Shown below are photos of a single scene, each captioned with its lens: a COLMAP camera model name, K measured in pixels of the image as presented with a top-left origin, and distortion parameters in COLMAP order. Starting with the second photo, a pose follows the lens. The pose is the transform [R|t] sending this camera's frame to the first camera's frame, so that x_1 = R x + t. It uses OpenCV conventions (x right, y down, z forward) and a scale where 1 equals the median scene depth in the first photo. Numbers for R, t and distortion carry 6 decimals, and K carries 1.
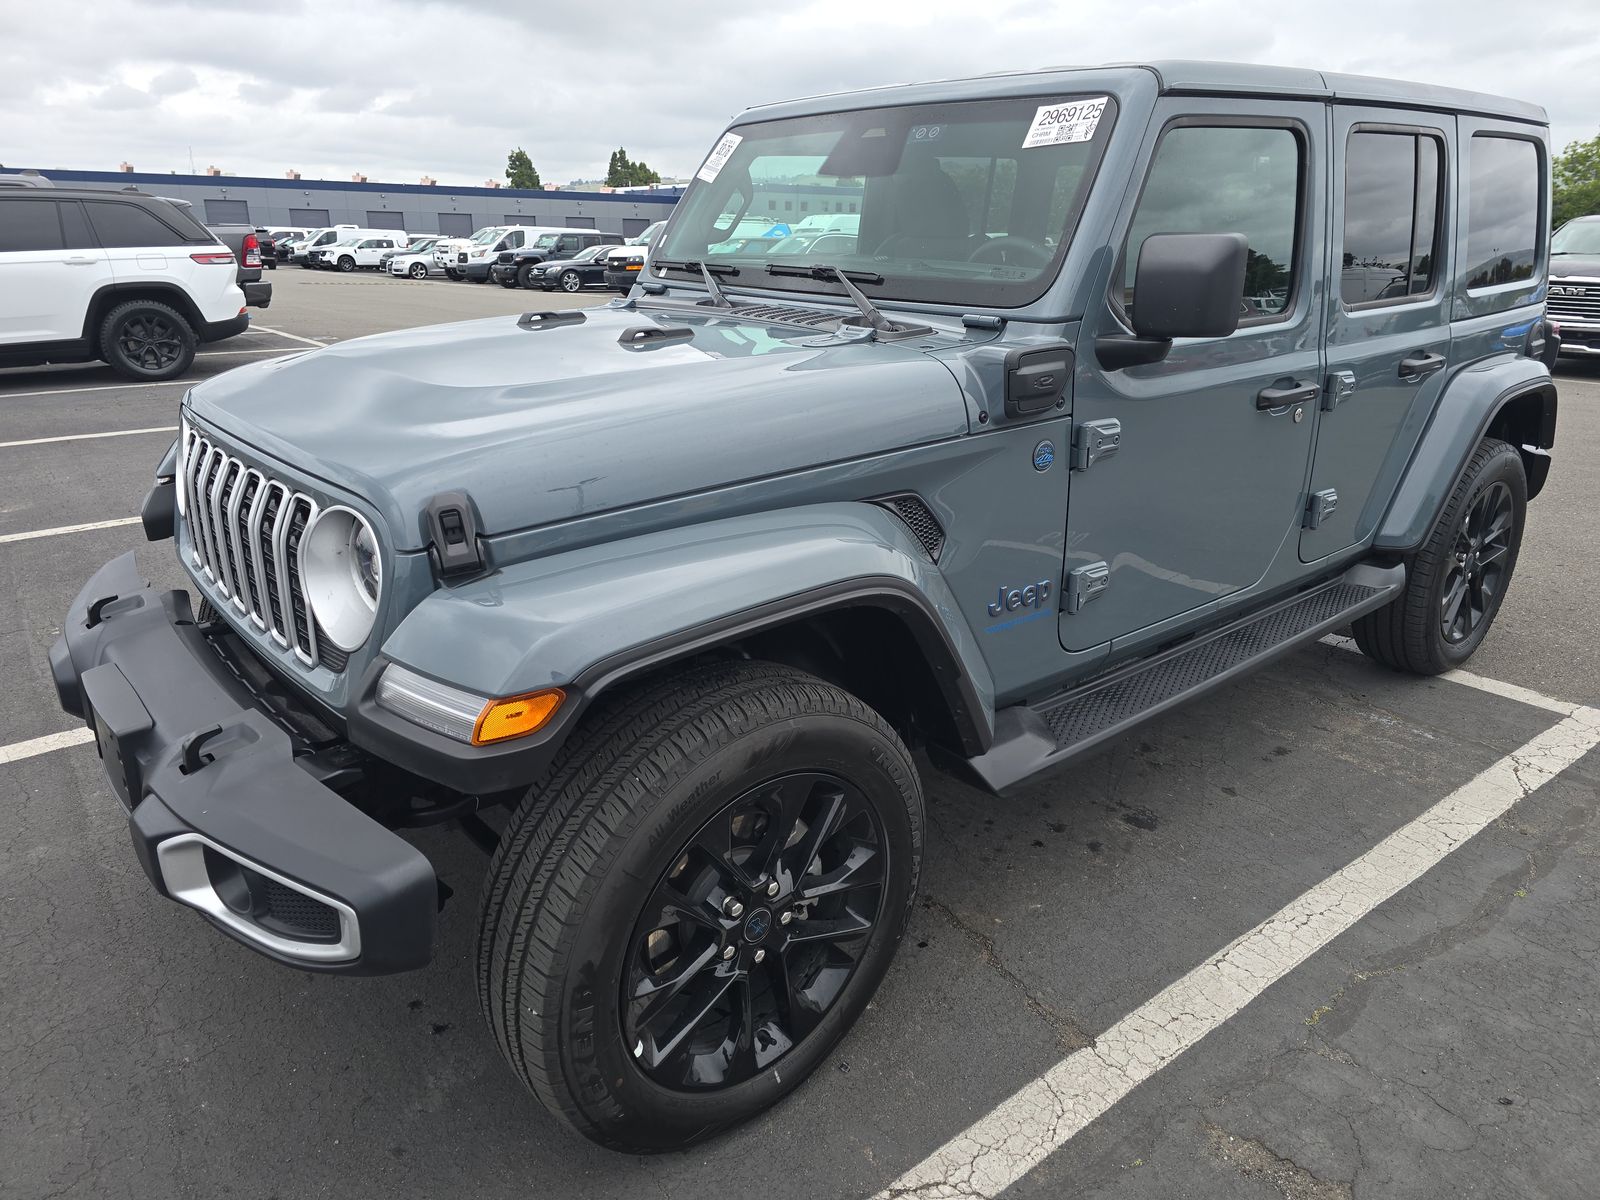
lens RADIAL K [[1105.6, 0, 807.2], [0, 1105.6, 600.0], [0, 0, 1]] dist [0.024921, -0.018850]
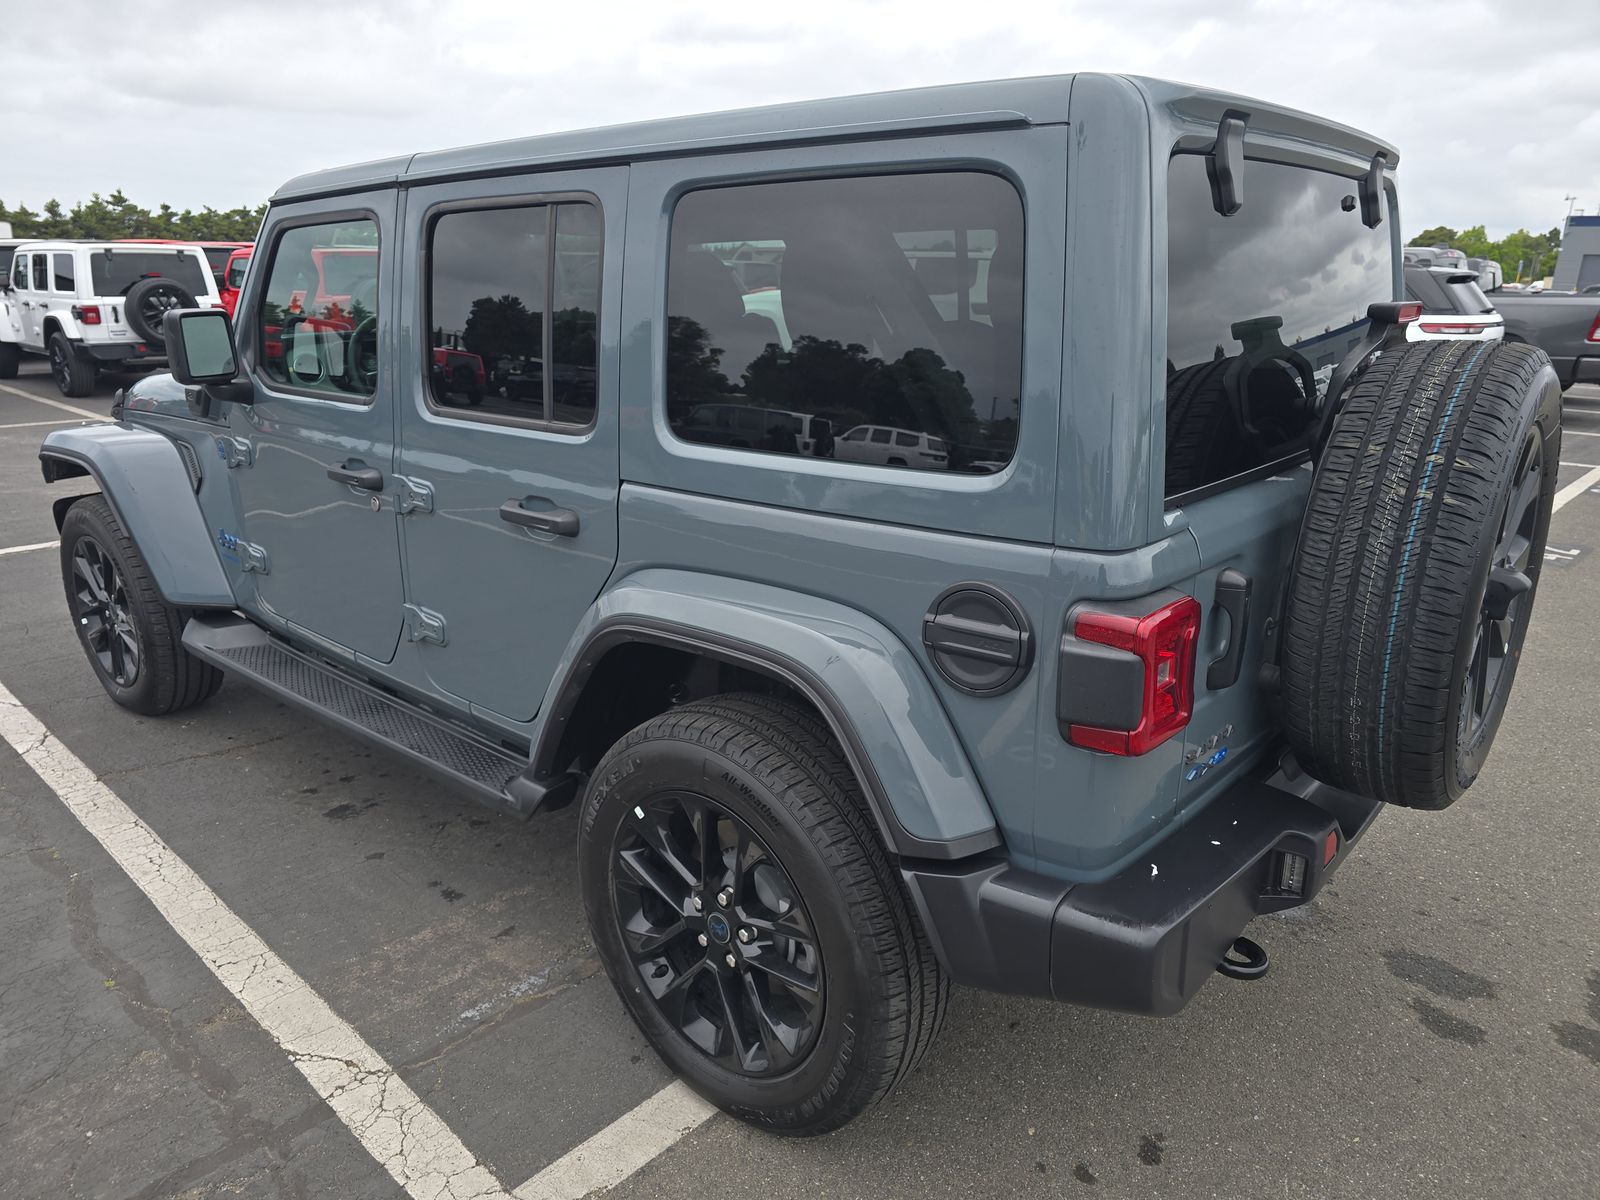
lens RADIAL K [[1105.6, 0, 805.1], [0, 1105.6, 603.1], [0, 0, 1]] dist [0.024921, -0.018850]
pose [[0.138501, 0.283019, -0.949062, 1.418411], [-0.329923, 0.916744, 0.225234, -0.424414], [0.933792, 0.281922, 0.220345, 1.144251]]
